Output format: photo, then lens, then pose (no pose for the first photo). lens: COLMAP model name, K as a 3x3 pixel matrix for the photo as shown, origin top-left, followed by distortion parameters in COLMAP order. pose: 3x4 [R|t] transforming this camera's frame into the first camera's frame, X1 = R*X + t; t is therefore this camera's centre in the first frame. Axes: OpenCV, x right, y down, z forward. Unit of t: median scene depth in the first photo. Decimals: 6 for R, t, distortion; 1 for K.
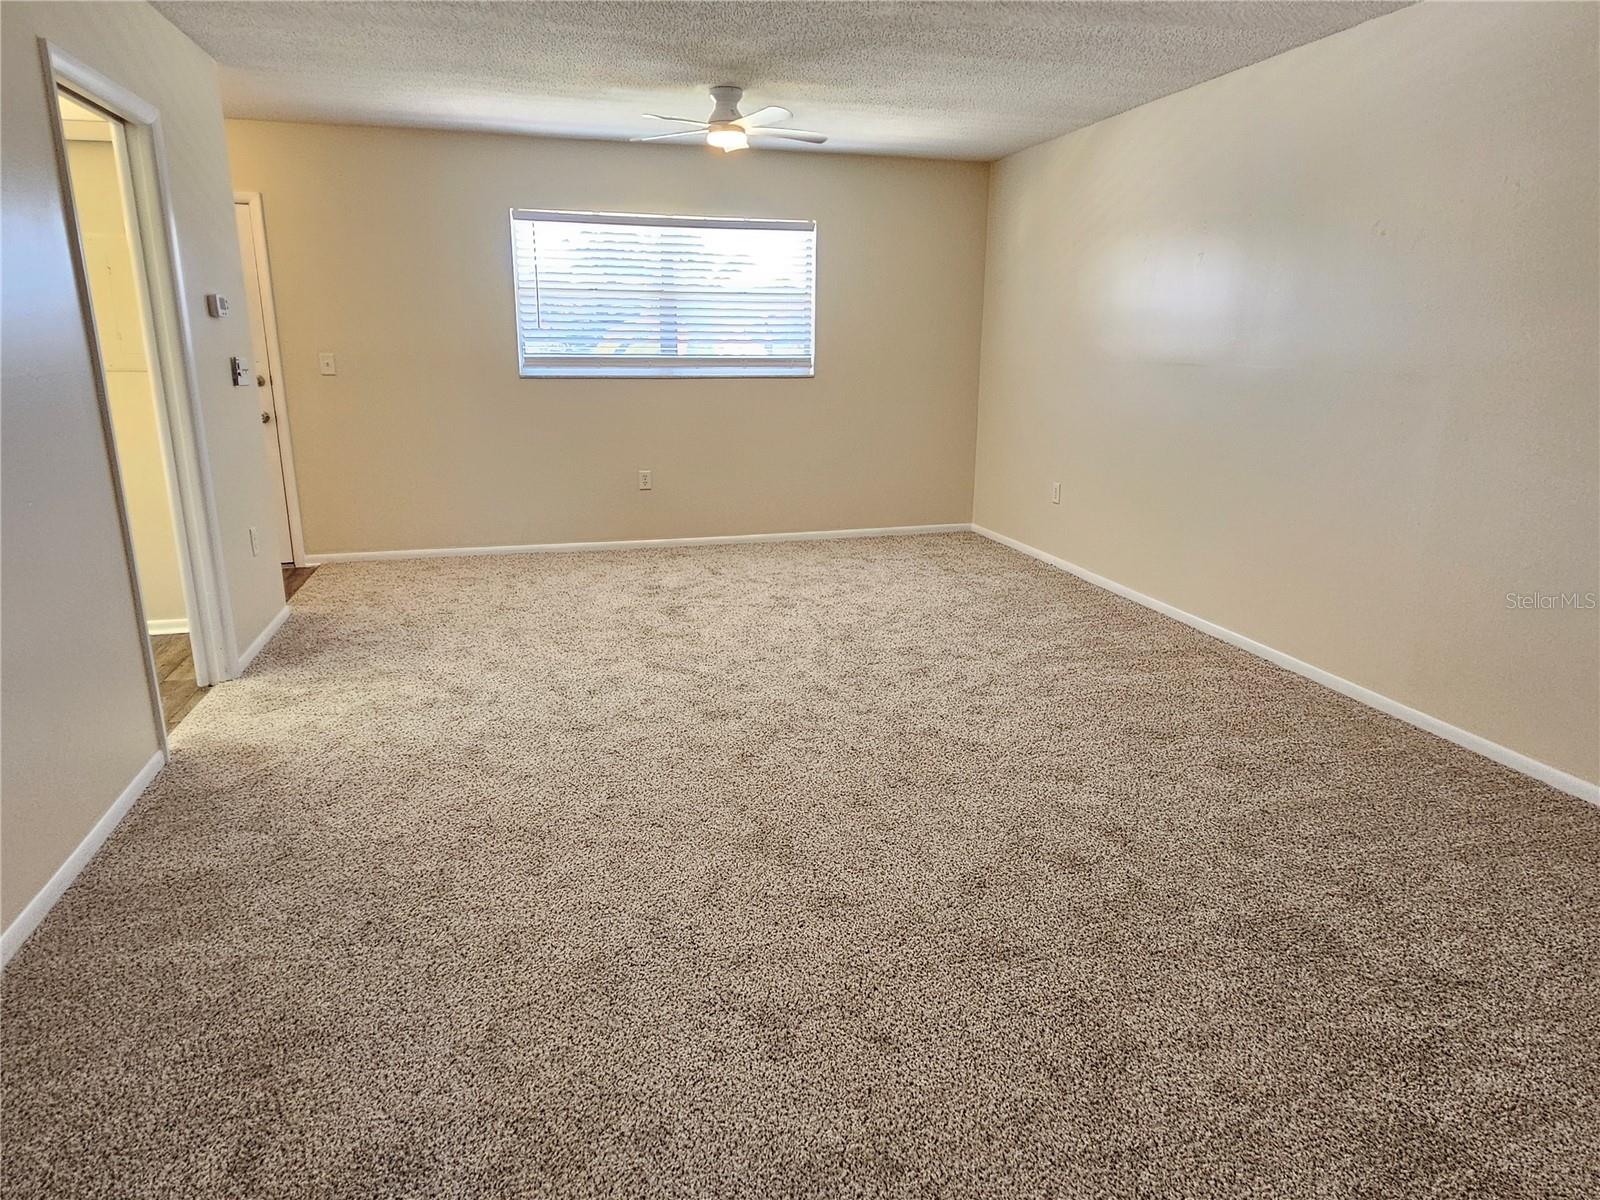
lens RADIAL K [[976.8, 0, 797.2], [0, 976.8, 594.9], [0, 0, 1]] dist [0.003147, 0.001430]
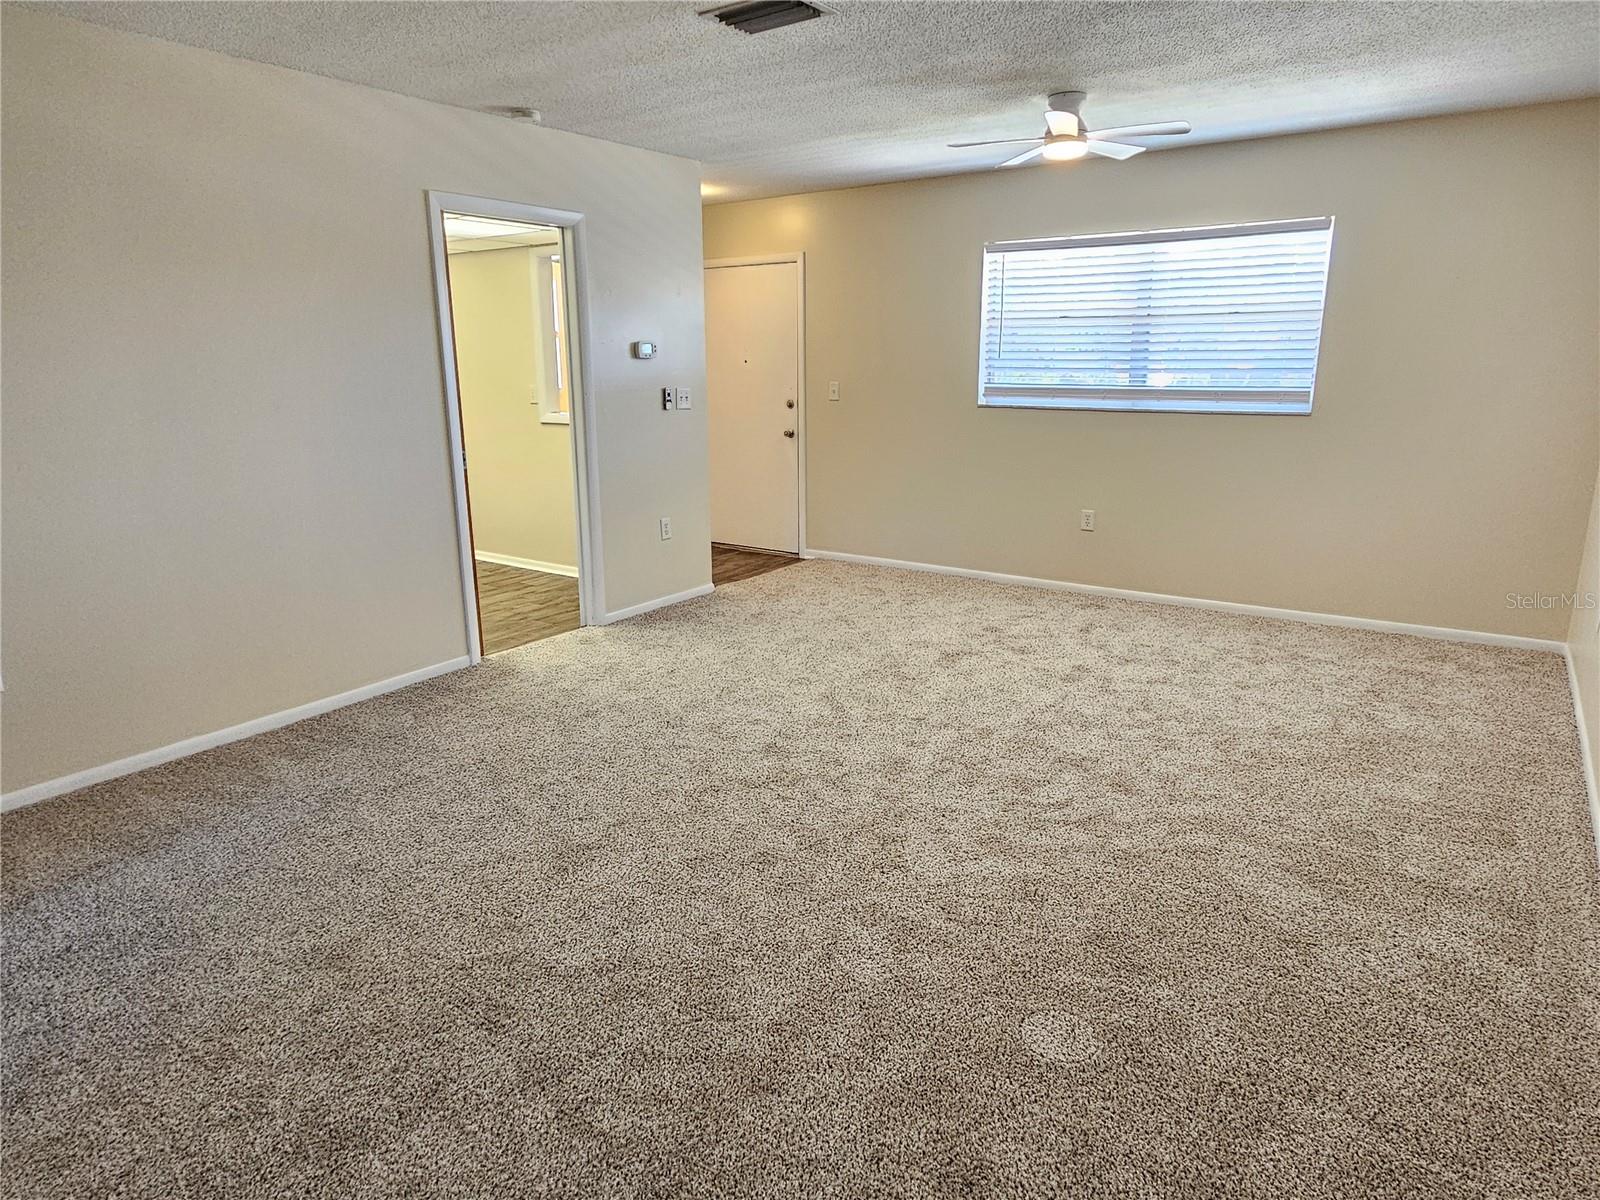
lens RADIAL K [[976.8, 0, 797.2], [0, 976.8, 594.9], [0, 0, 1]] dist [0.003147, 0.001430]
pose [[0.639686, 0.171712, -0.749211, 0.499085], [-0.184309, 0.980557, 0.067368, -0.080392], [0.746212, 0.094992, 0.658897, 0.259030]]
